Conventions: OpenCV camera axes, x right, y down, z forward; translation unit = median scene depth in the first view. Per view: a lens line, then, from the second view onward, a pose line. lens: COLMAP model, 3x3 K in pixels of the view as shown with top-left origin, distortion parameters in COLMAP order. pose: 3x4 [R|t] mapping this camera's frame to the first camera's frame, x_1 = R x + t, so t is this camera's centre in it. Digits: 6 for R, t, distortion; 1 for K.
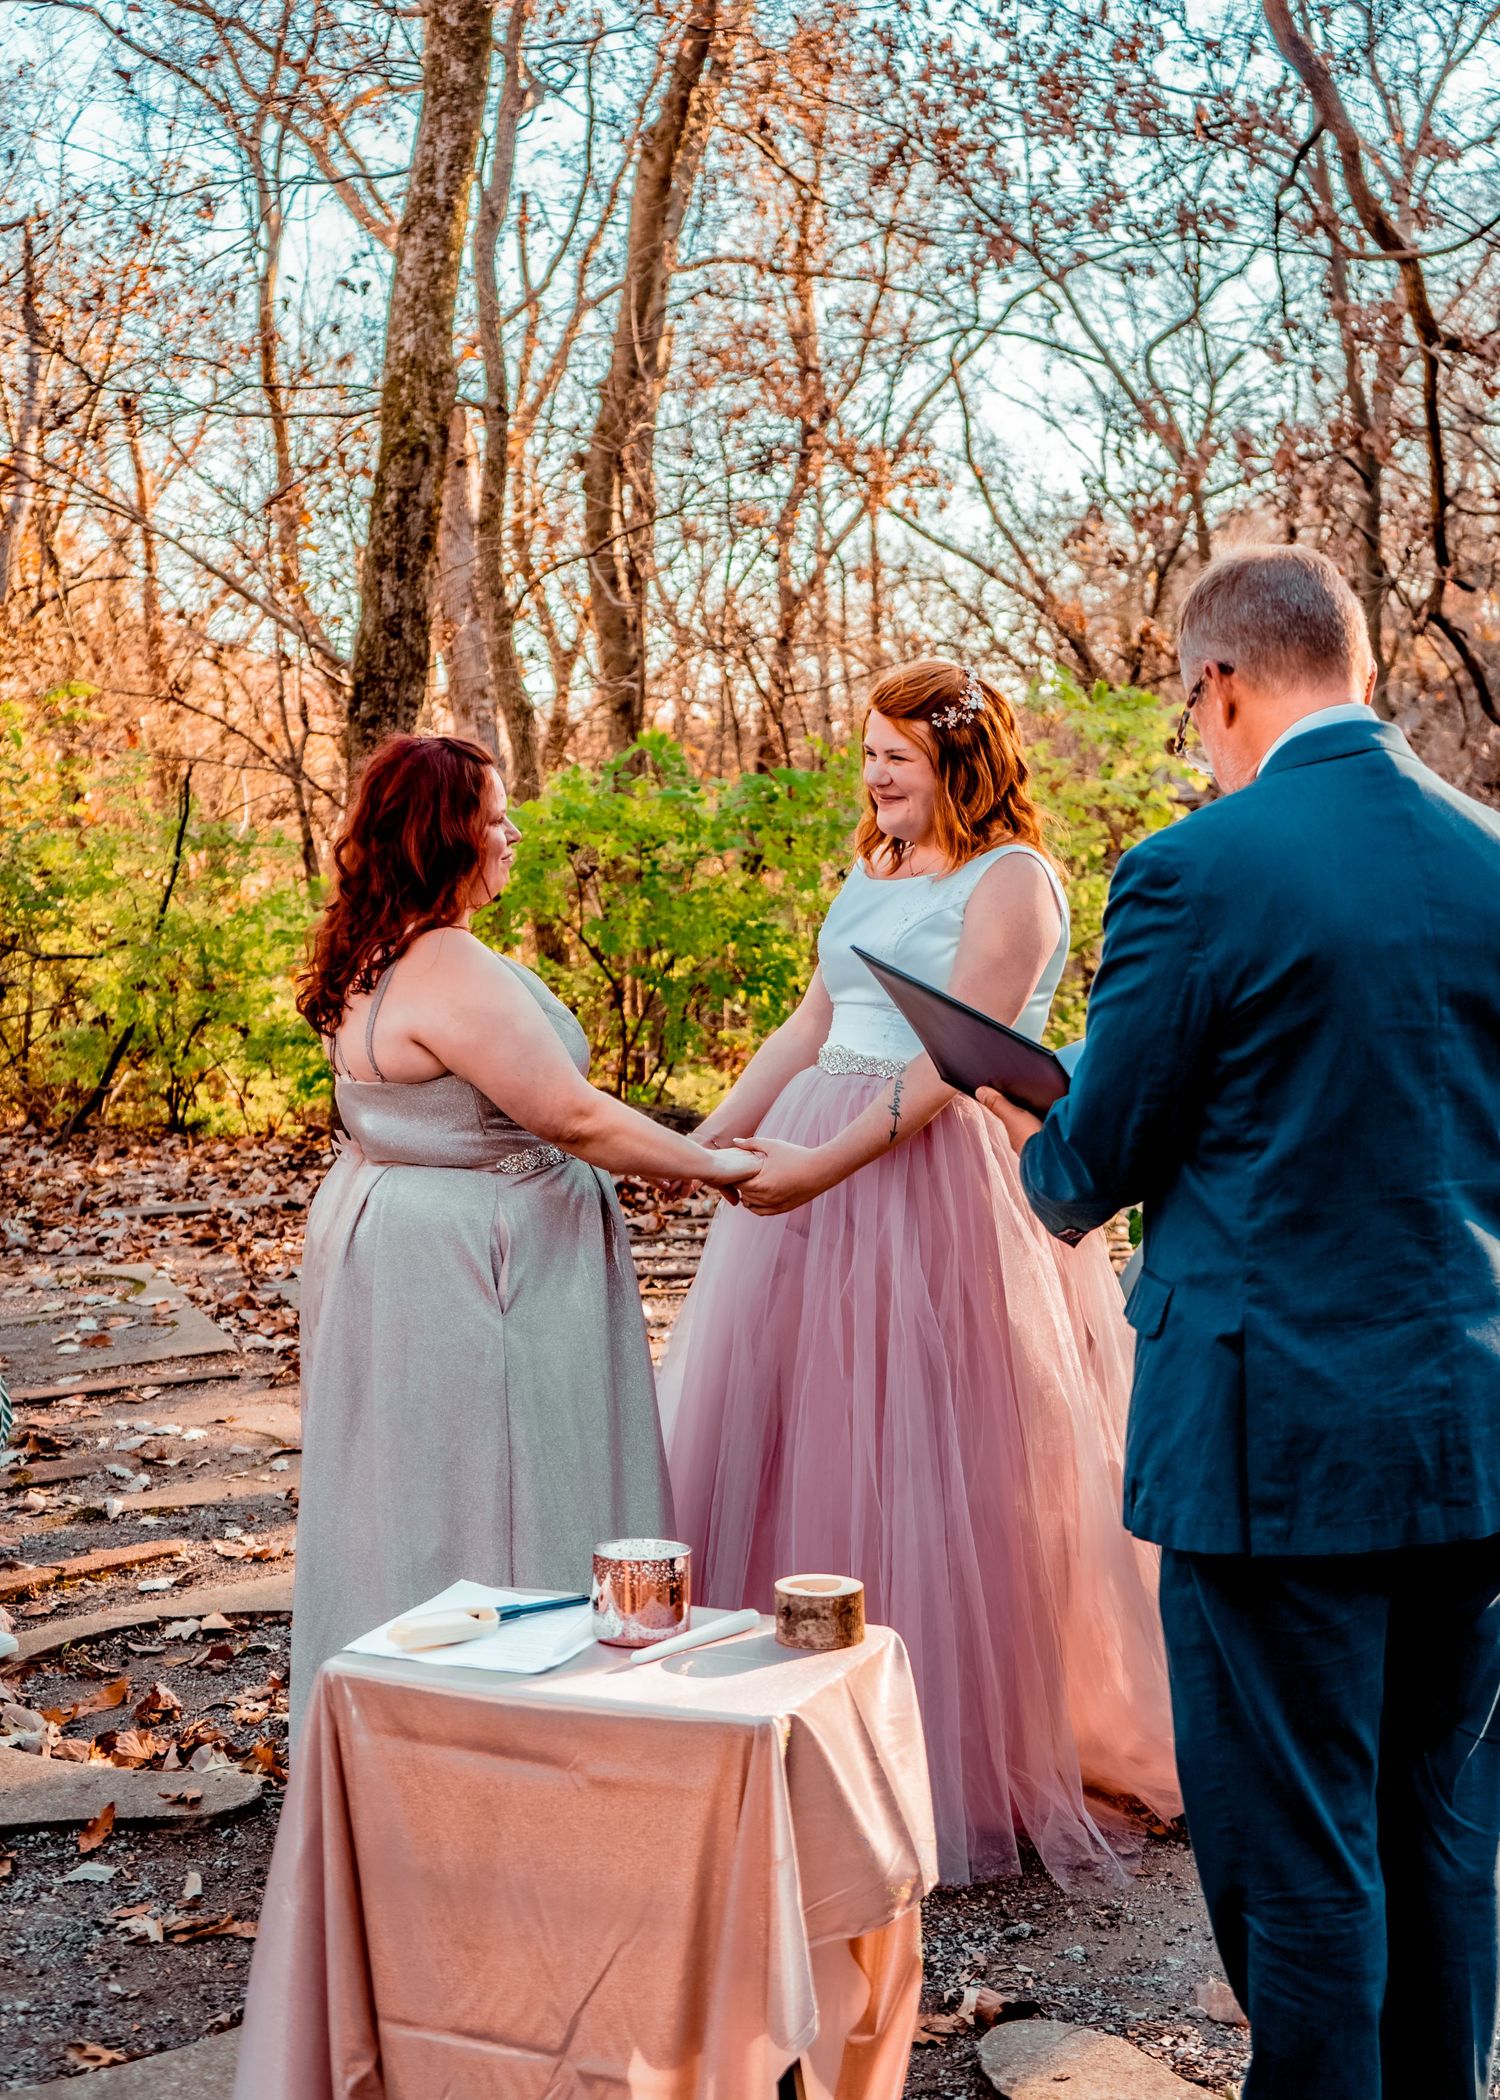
lens RADIAL K [[2693.9, 0, 750.0], [0, 2693.9, 1050.0], [0, 0, 1]] dist [0.021735, 0.000674]
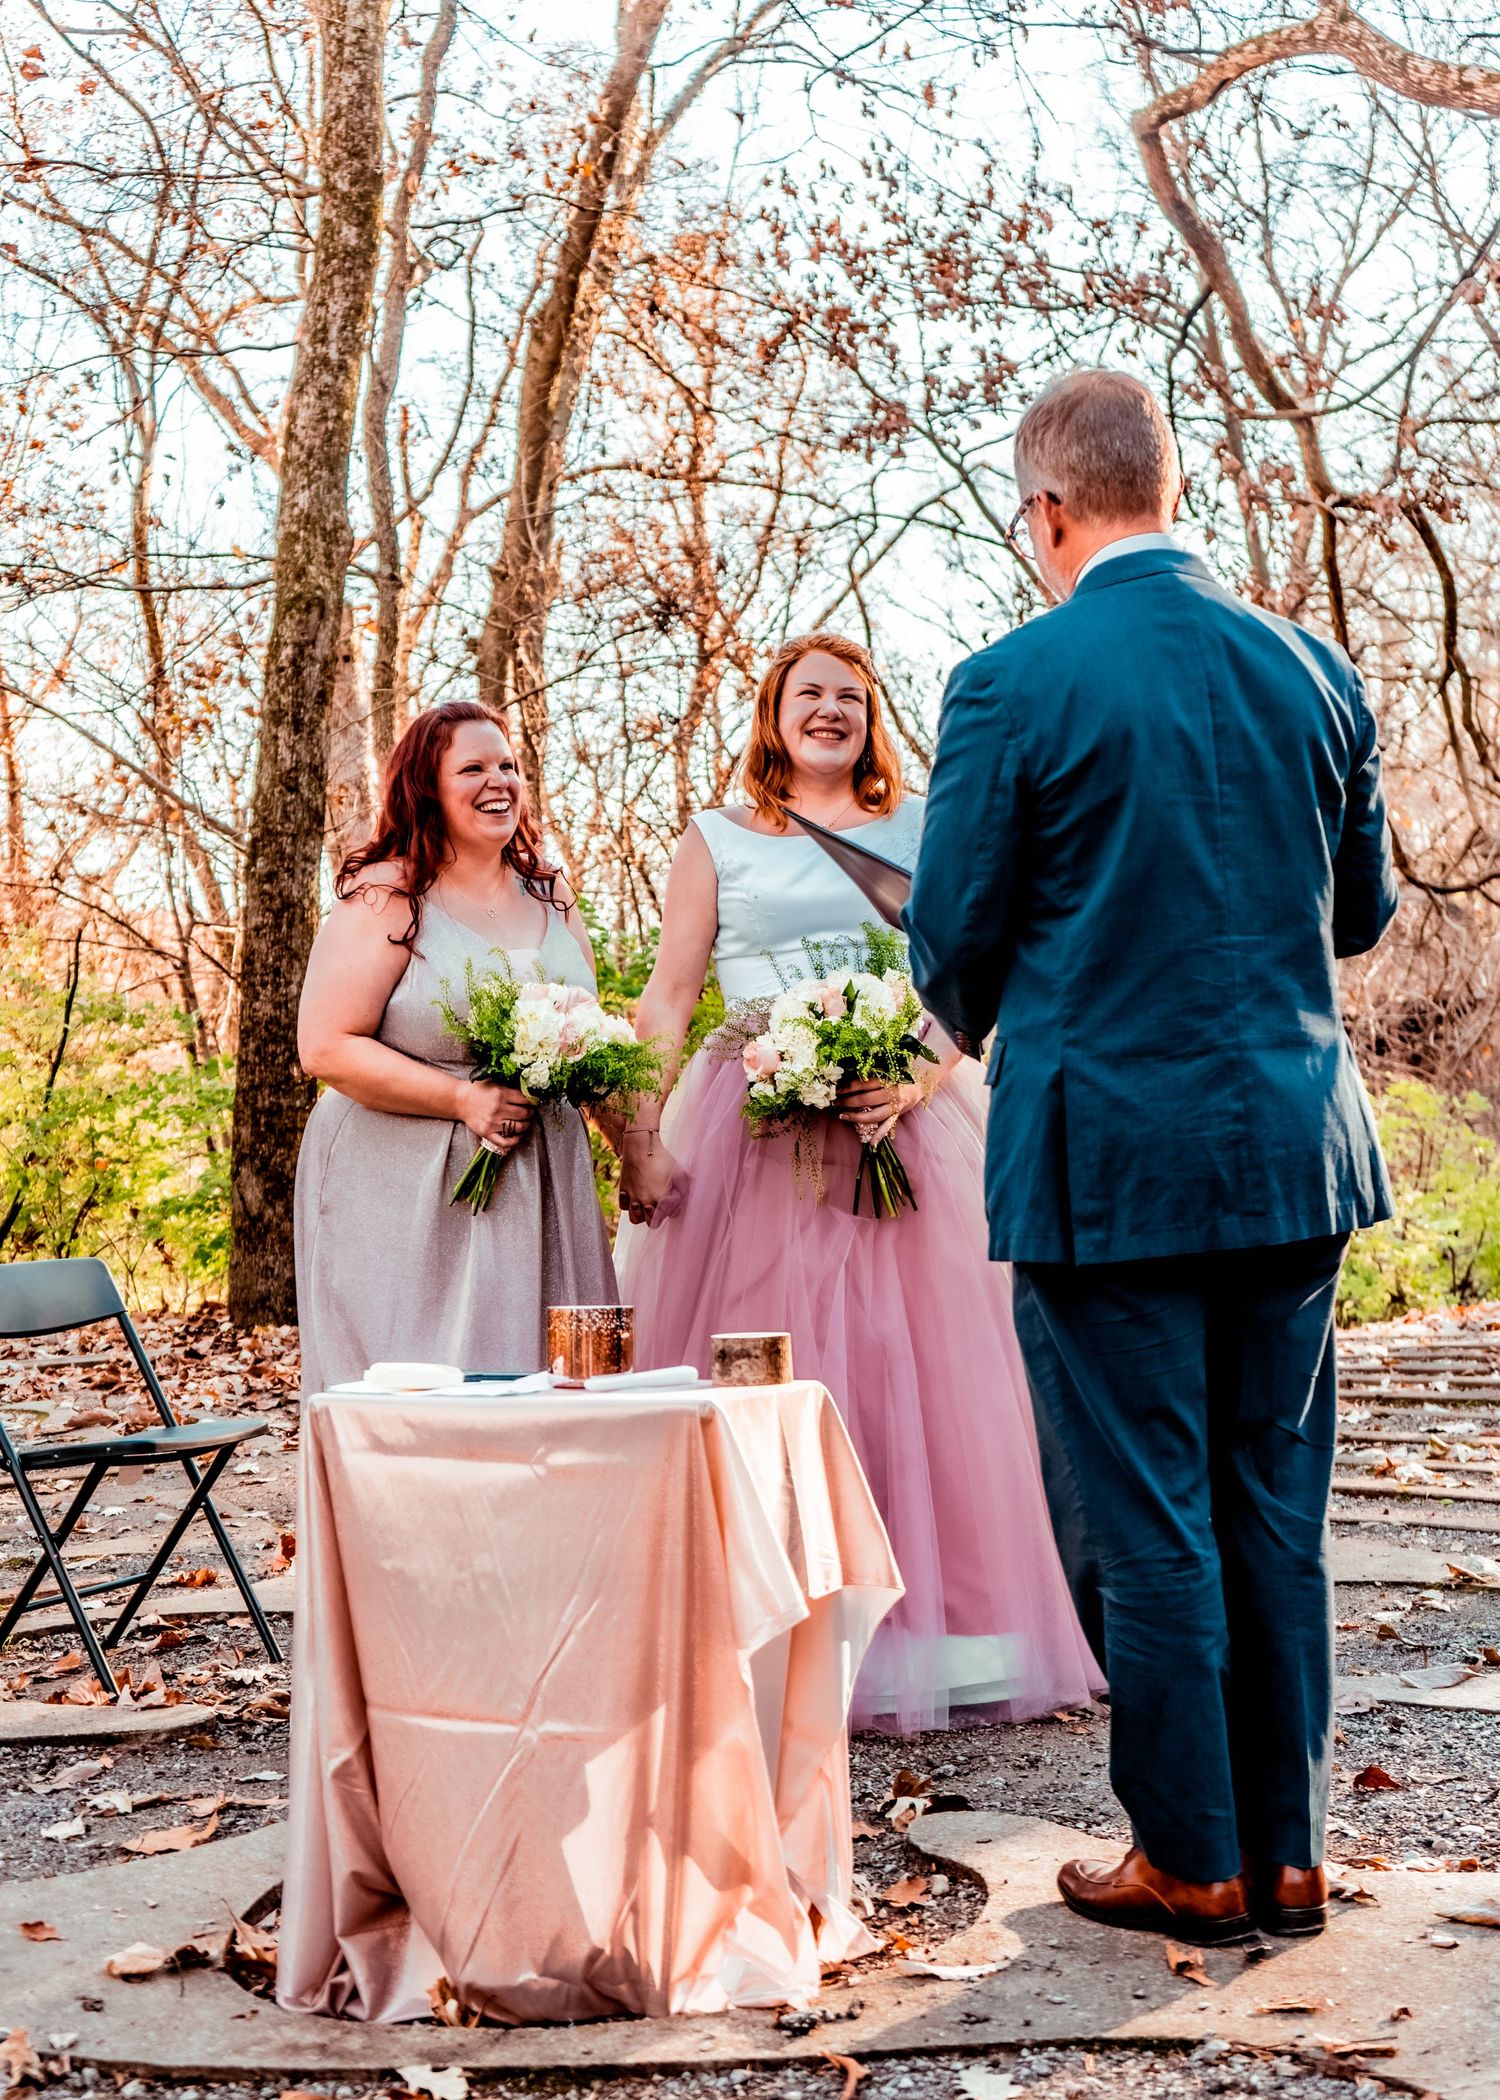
lens RADIAL K [[3115.2, 0, 750.0], [0, 3115.2, 1050.0], [0, 0, 1]] dist [0.093999, -0.017566]
pose [[0.999234, -0.024079, 0.030850, -0.001155], [0.027778, 0.991677, -0.125717, 0.079937], [-0.027566, 0.126477, 0.991586, -0.115206]]
